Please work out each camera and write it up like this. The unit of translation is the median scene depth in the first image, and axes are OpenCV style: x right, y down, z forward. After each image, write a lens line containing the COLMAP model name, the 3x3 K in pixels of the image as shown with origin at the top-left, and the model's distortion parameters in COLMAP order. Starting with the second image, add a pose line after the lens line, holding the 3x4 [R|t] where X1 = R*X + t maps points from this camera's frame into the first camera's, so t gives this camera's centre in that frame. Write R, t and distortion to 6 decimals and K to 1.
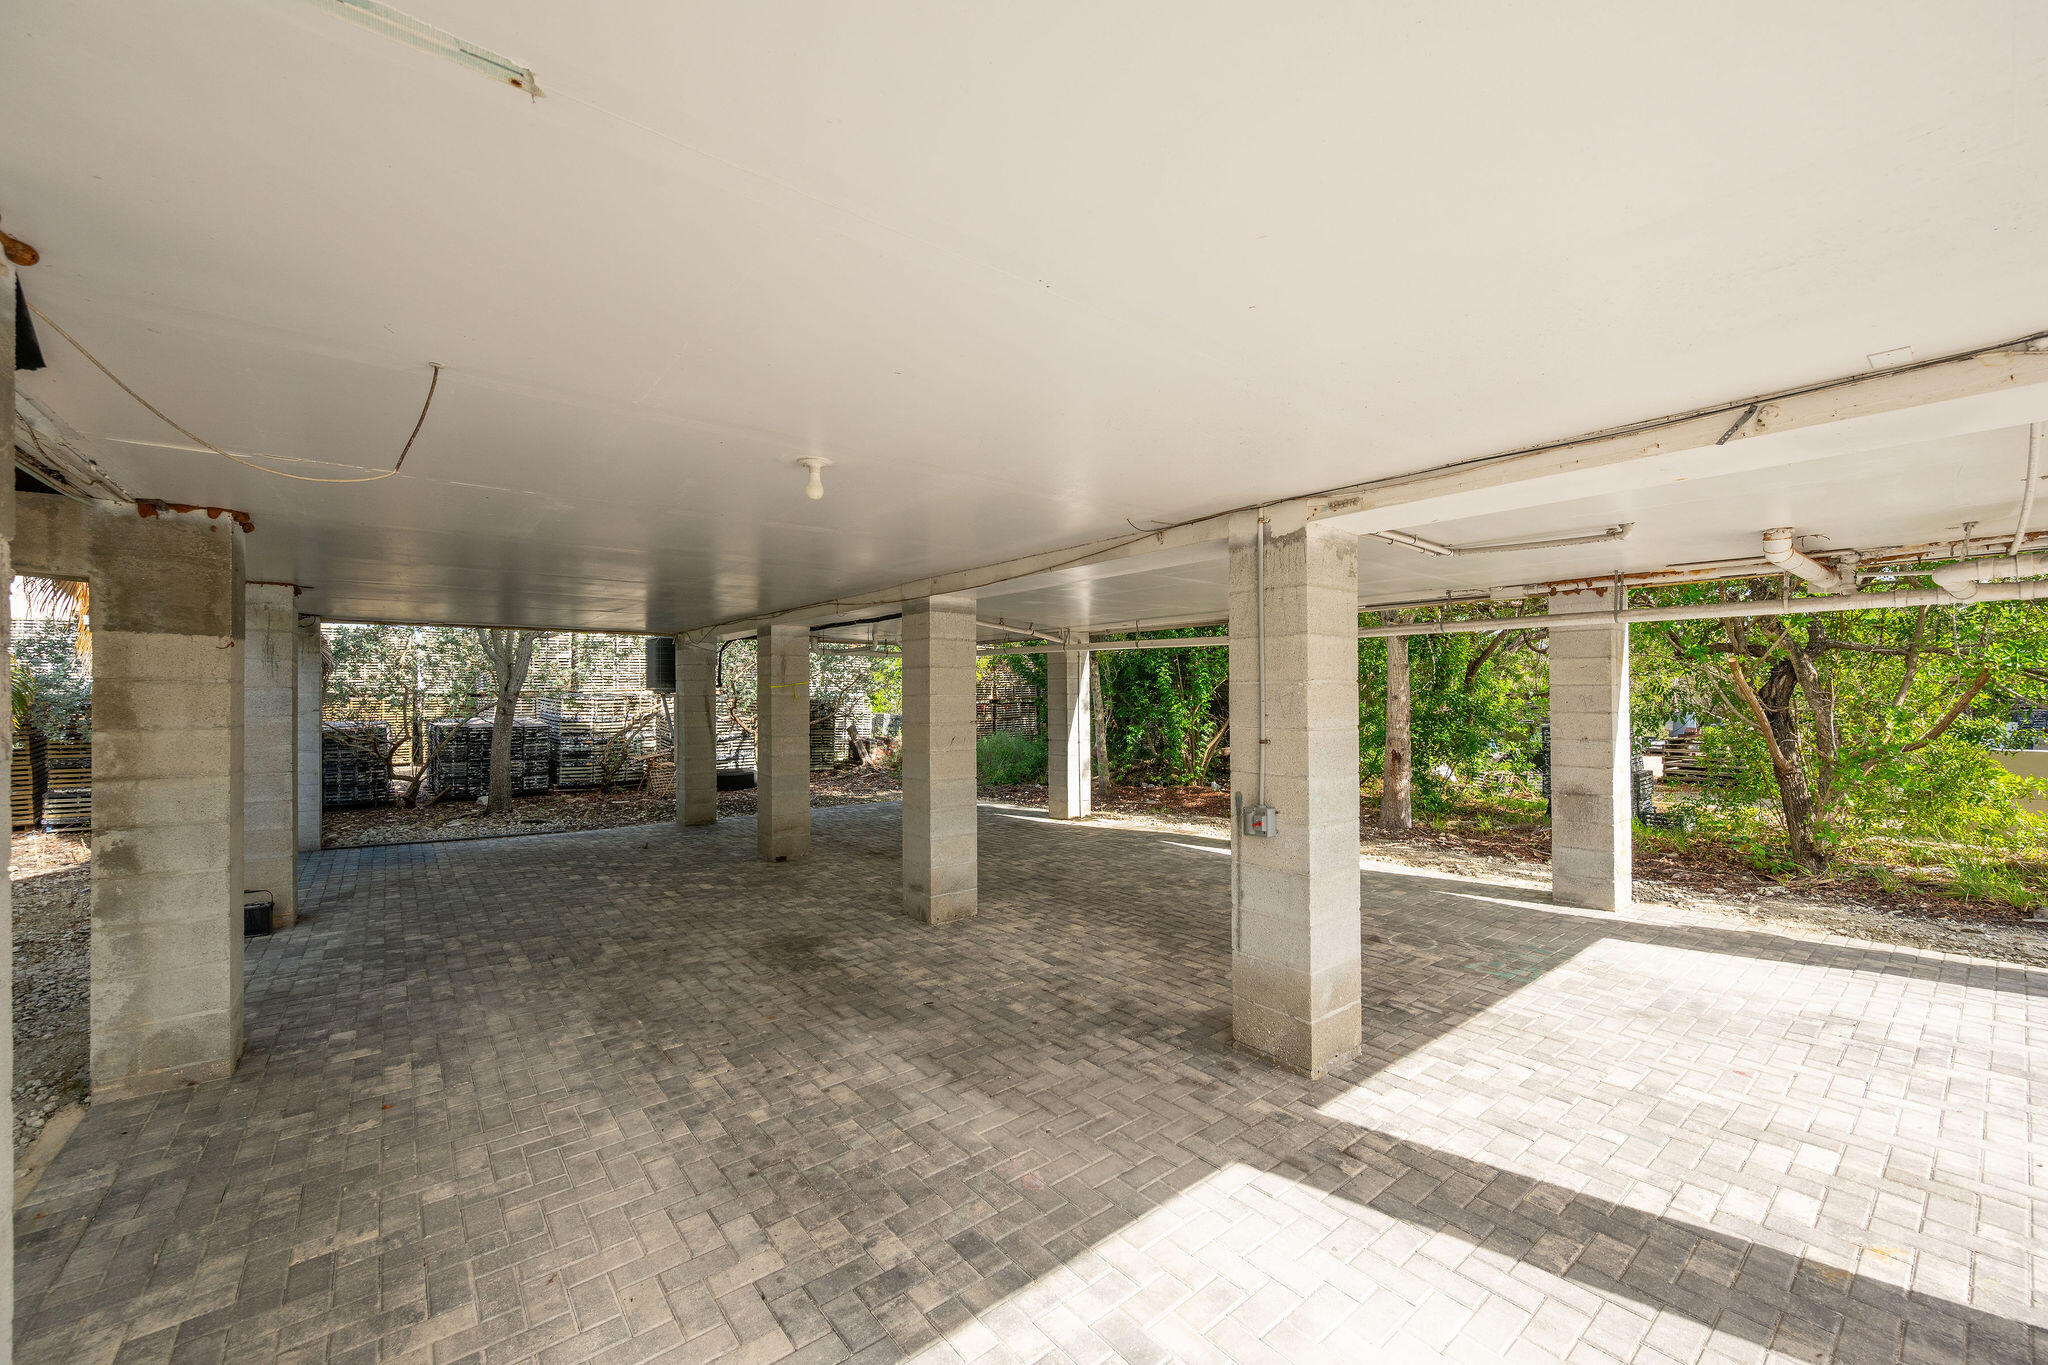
lens RADIAL K [[805.6, 0, 1023.8], [0, 805.6, 688.4], [0, 0, 1]] dist [-0.000648, -0.000245]
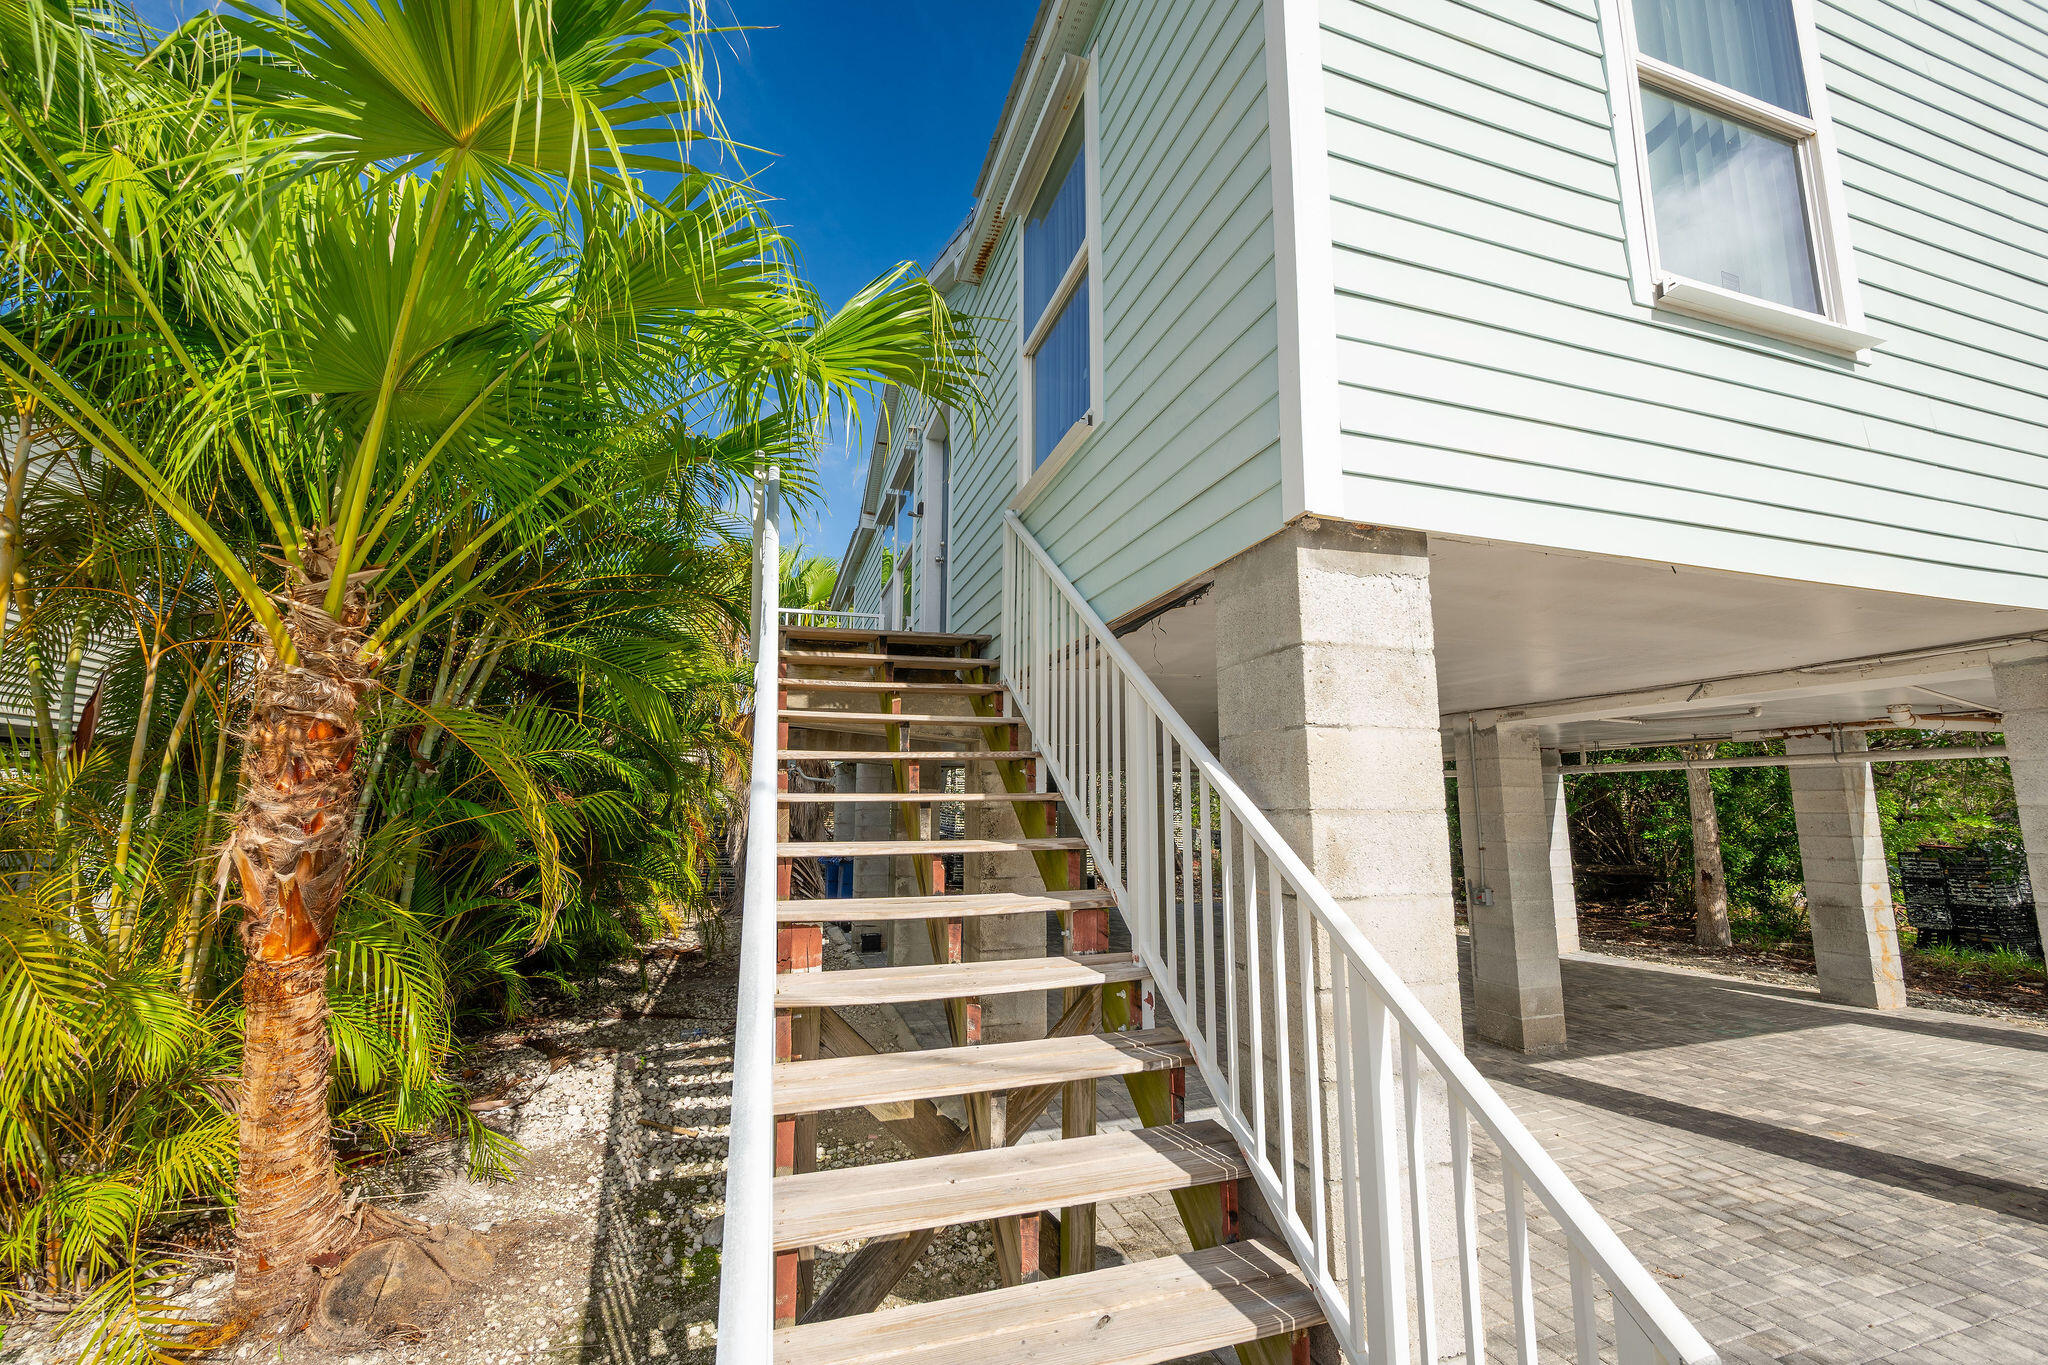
lens RADIAL K [[826.2, 0, 1024.0], [0, 826.2, 683.7], [0, 0, 1]] dist [-0.000067, -0.000132]
pose [[0.939139, -0.046925, -0.340316, -0.000801], [-0.002185, 0.989791, -0.142510, -0.018149], [0.343529, 0.134580, 0.929449, -0.616711]]
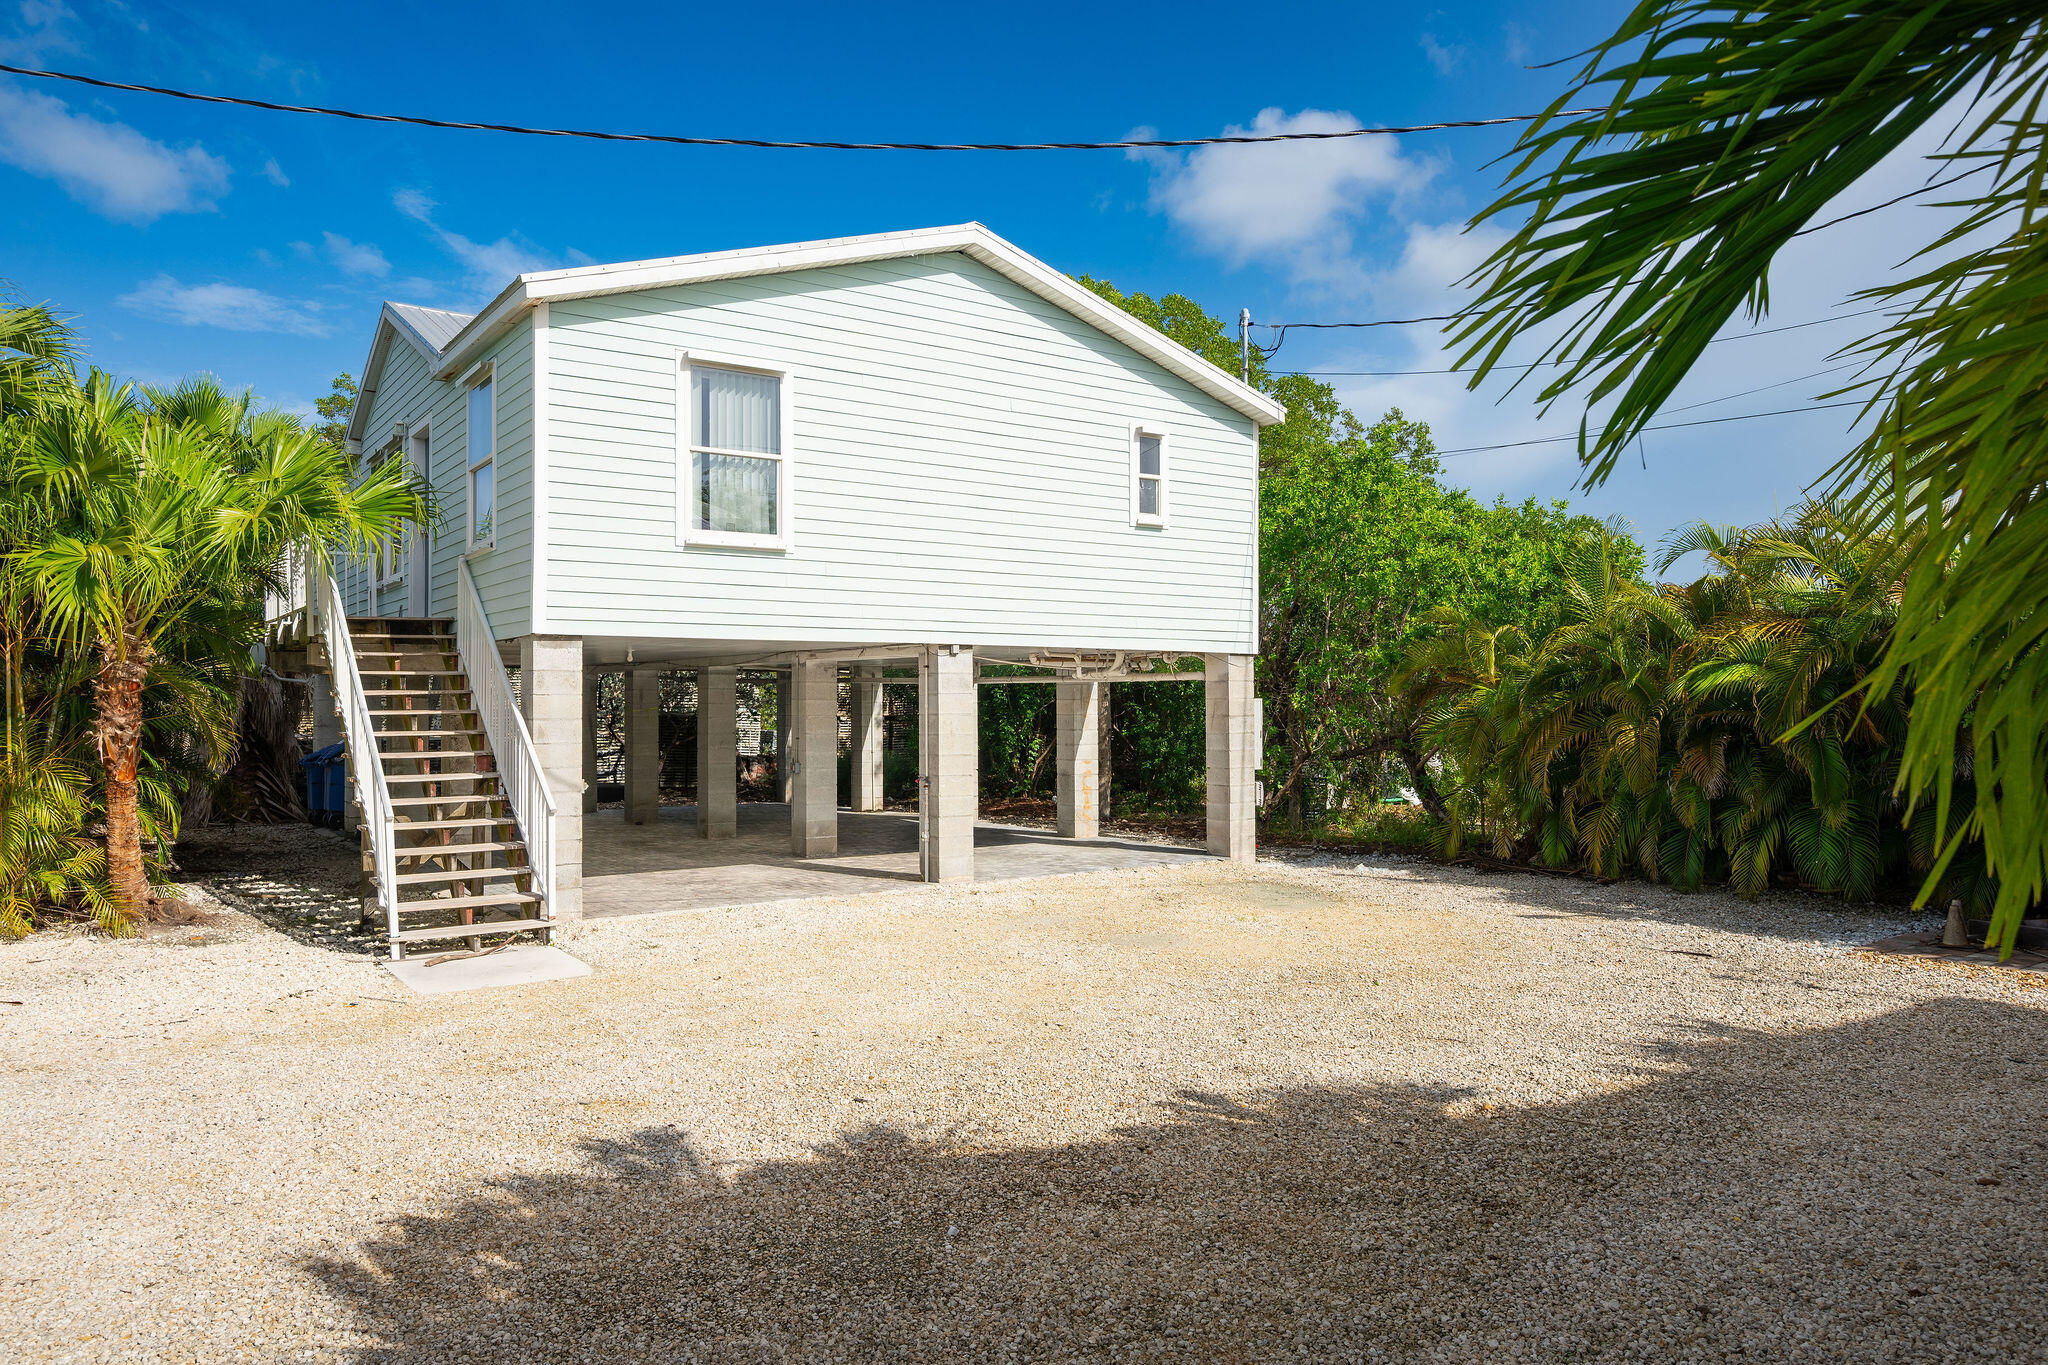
lens RADIAL K [[1348.1, 0, 1024.0], [0, 1348.1, 708.2], [0, 0, 1]] dist [-0.002098, -0.001555]
pose [[0.998552, 0.004227, -0.053625, 0.800880], [-0.003584, 0.999920, 0.012090, -0.056781], [0.053671, -0.011880, 0.998488, -2.150212]]
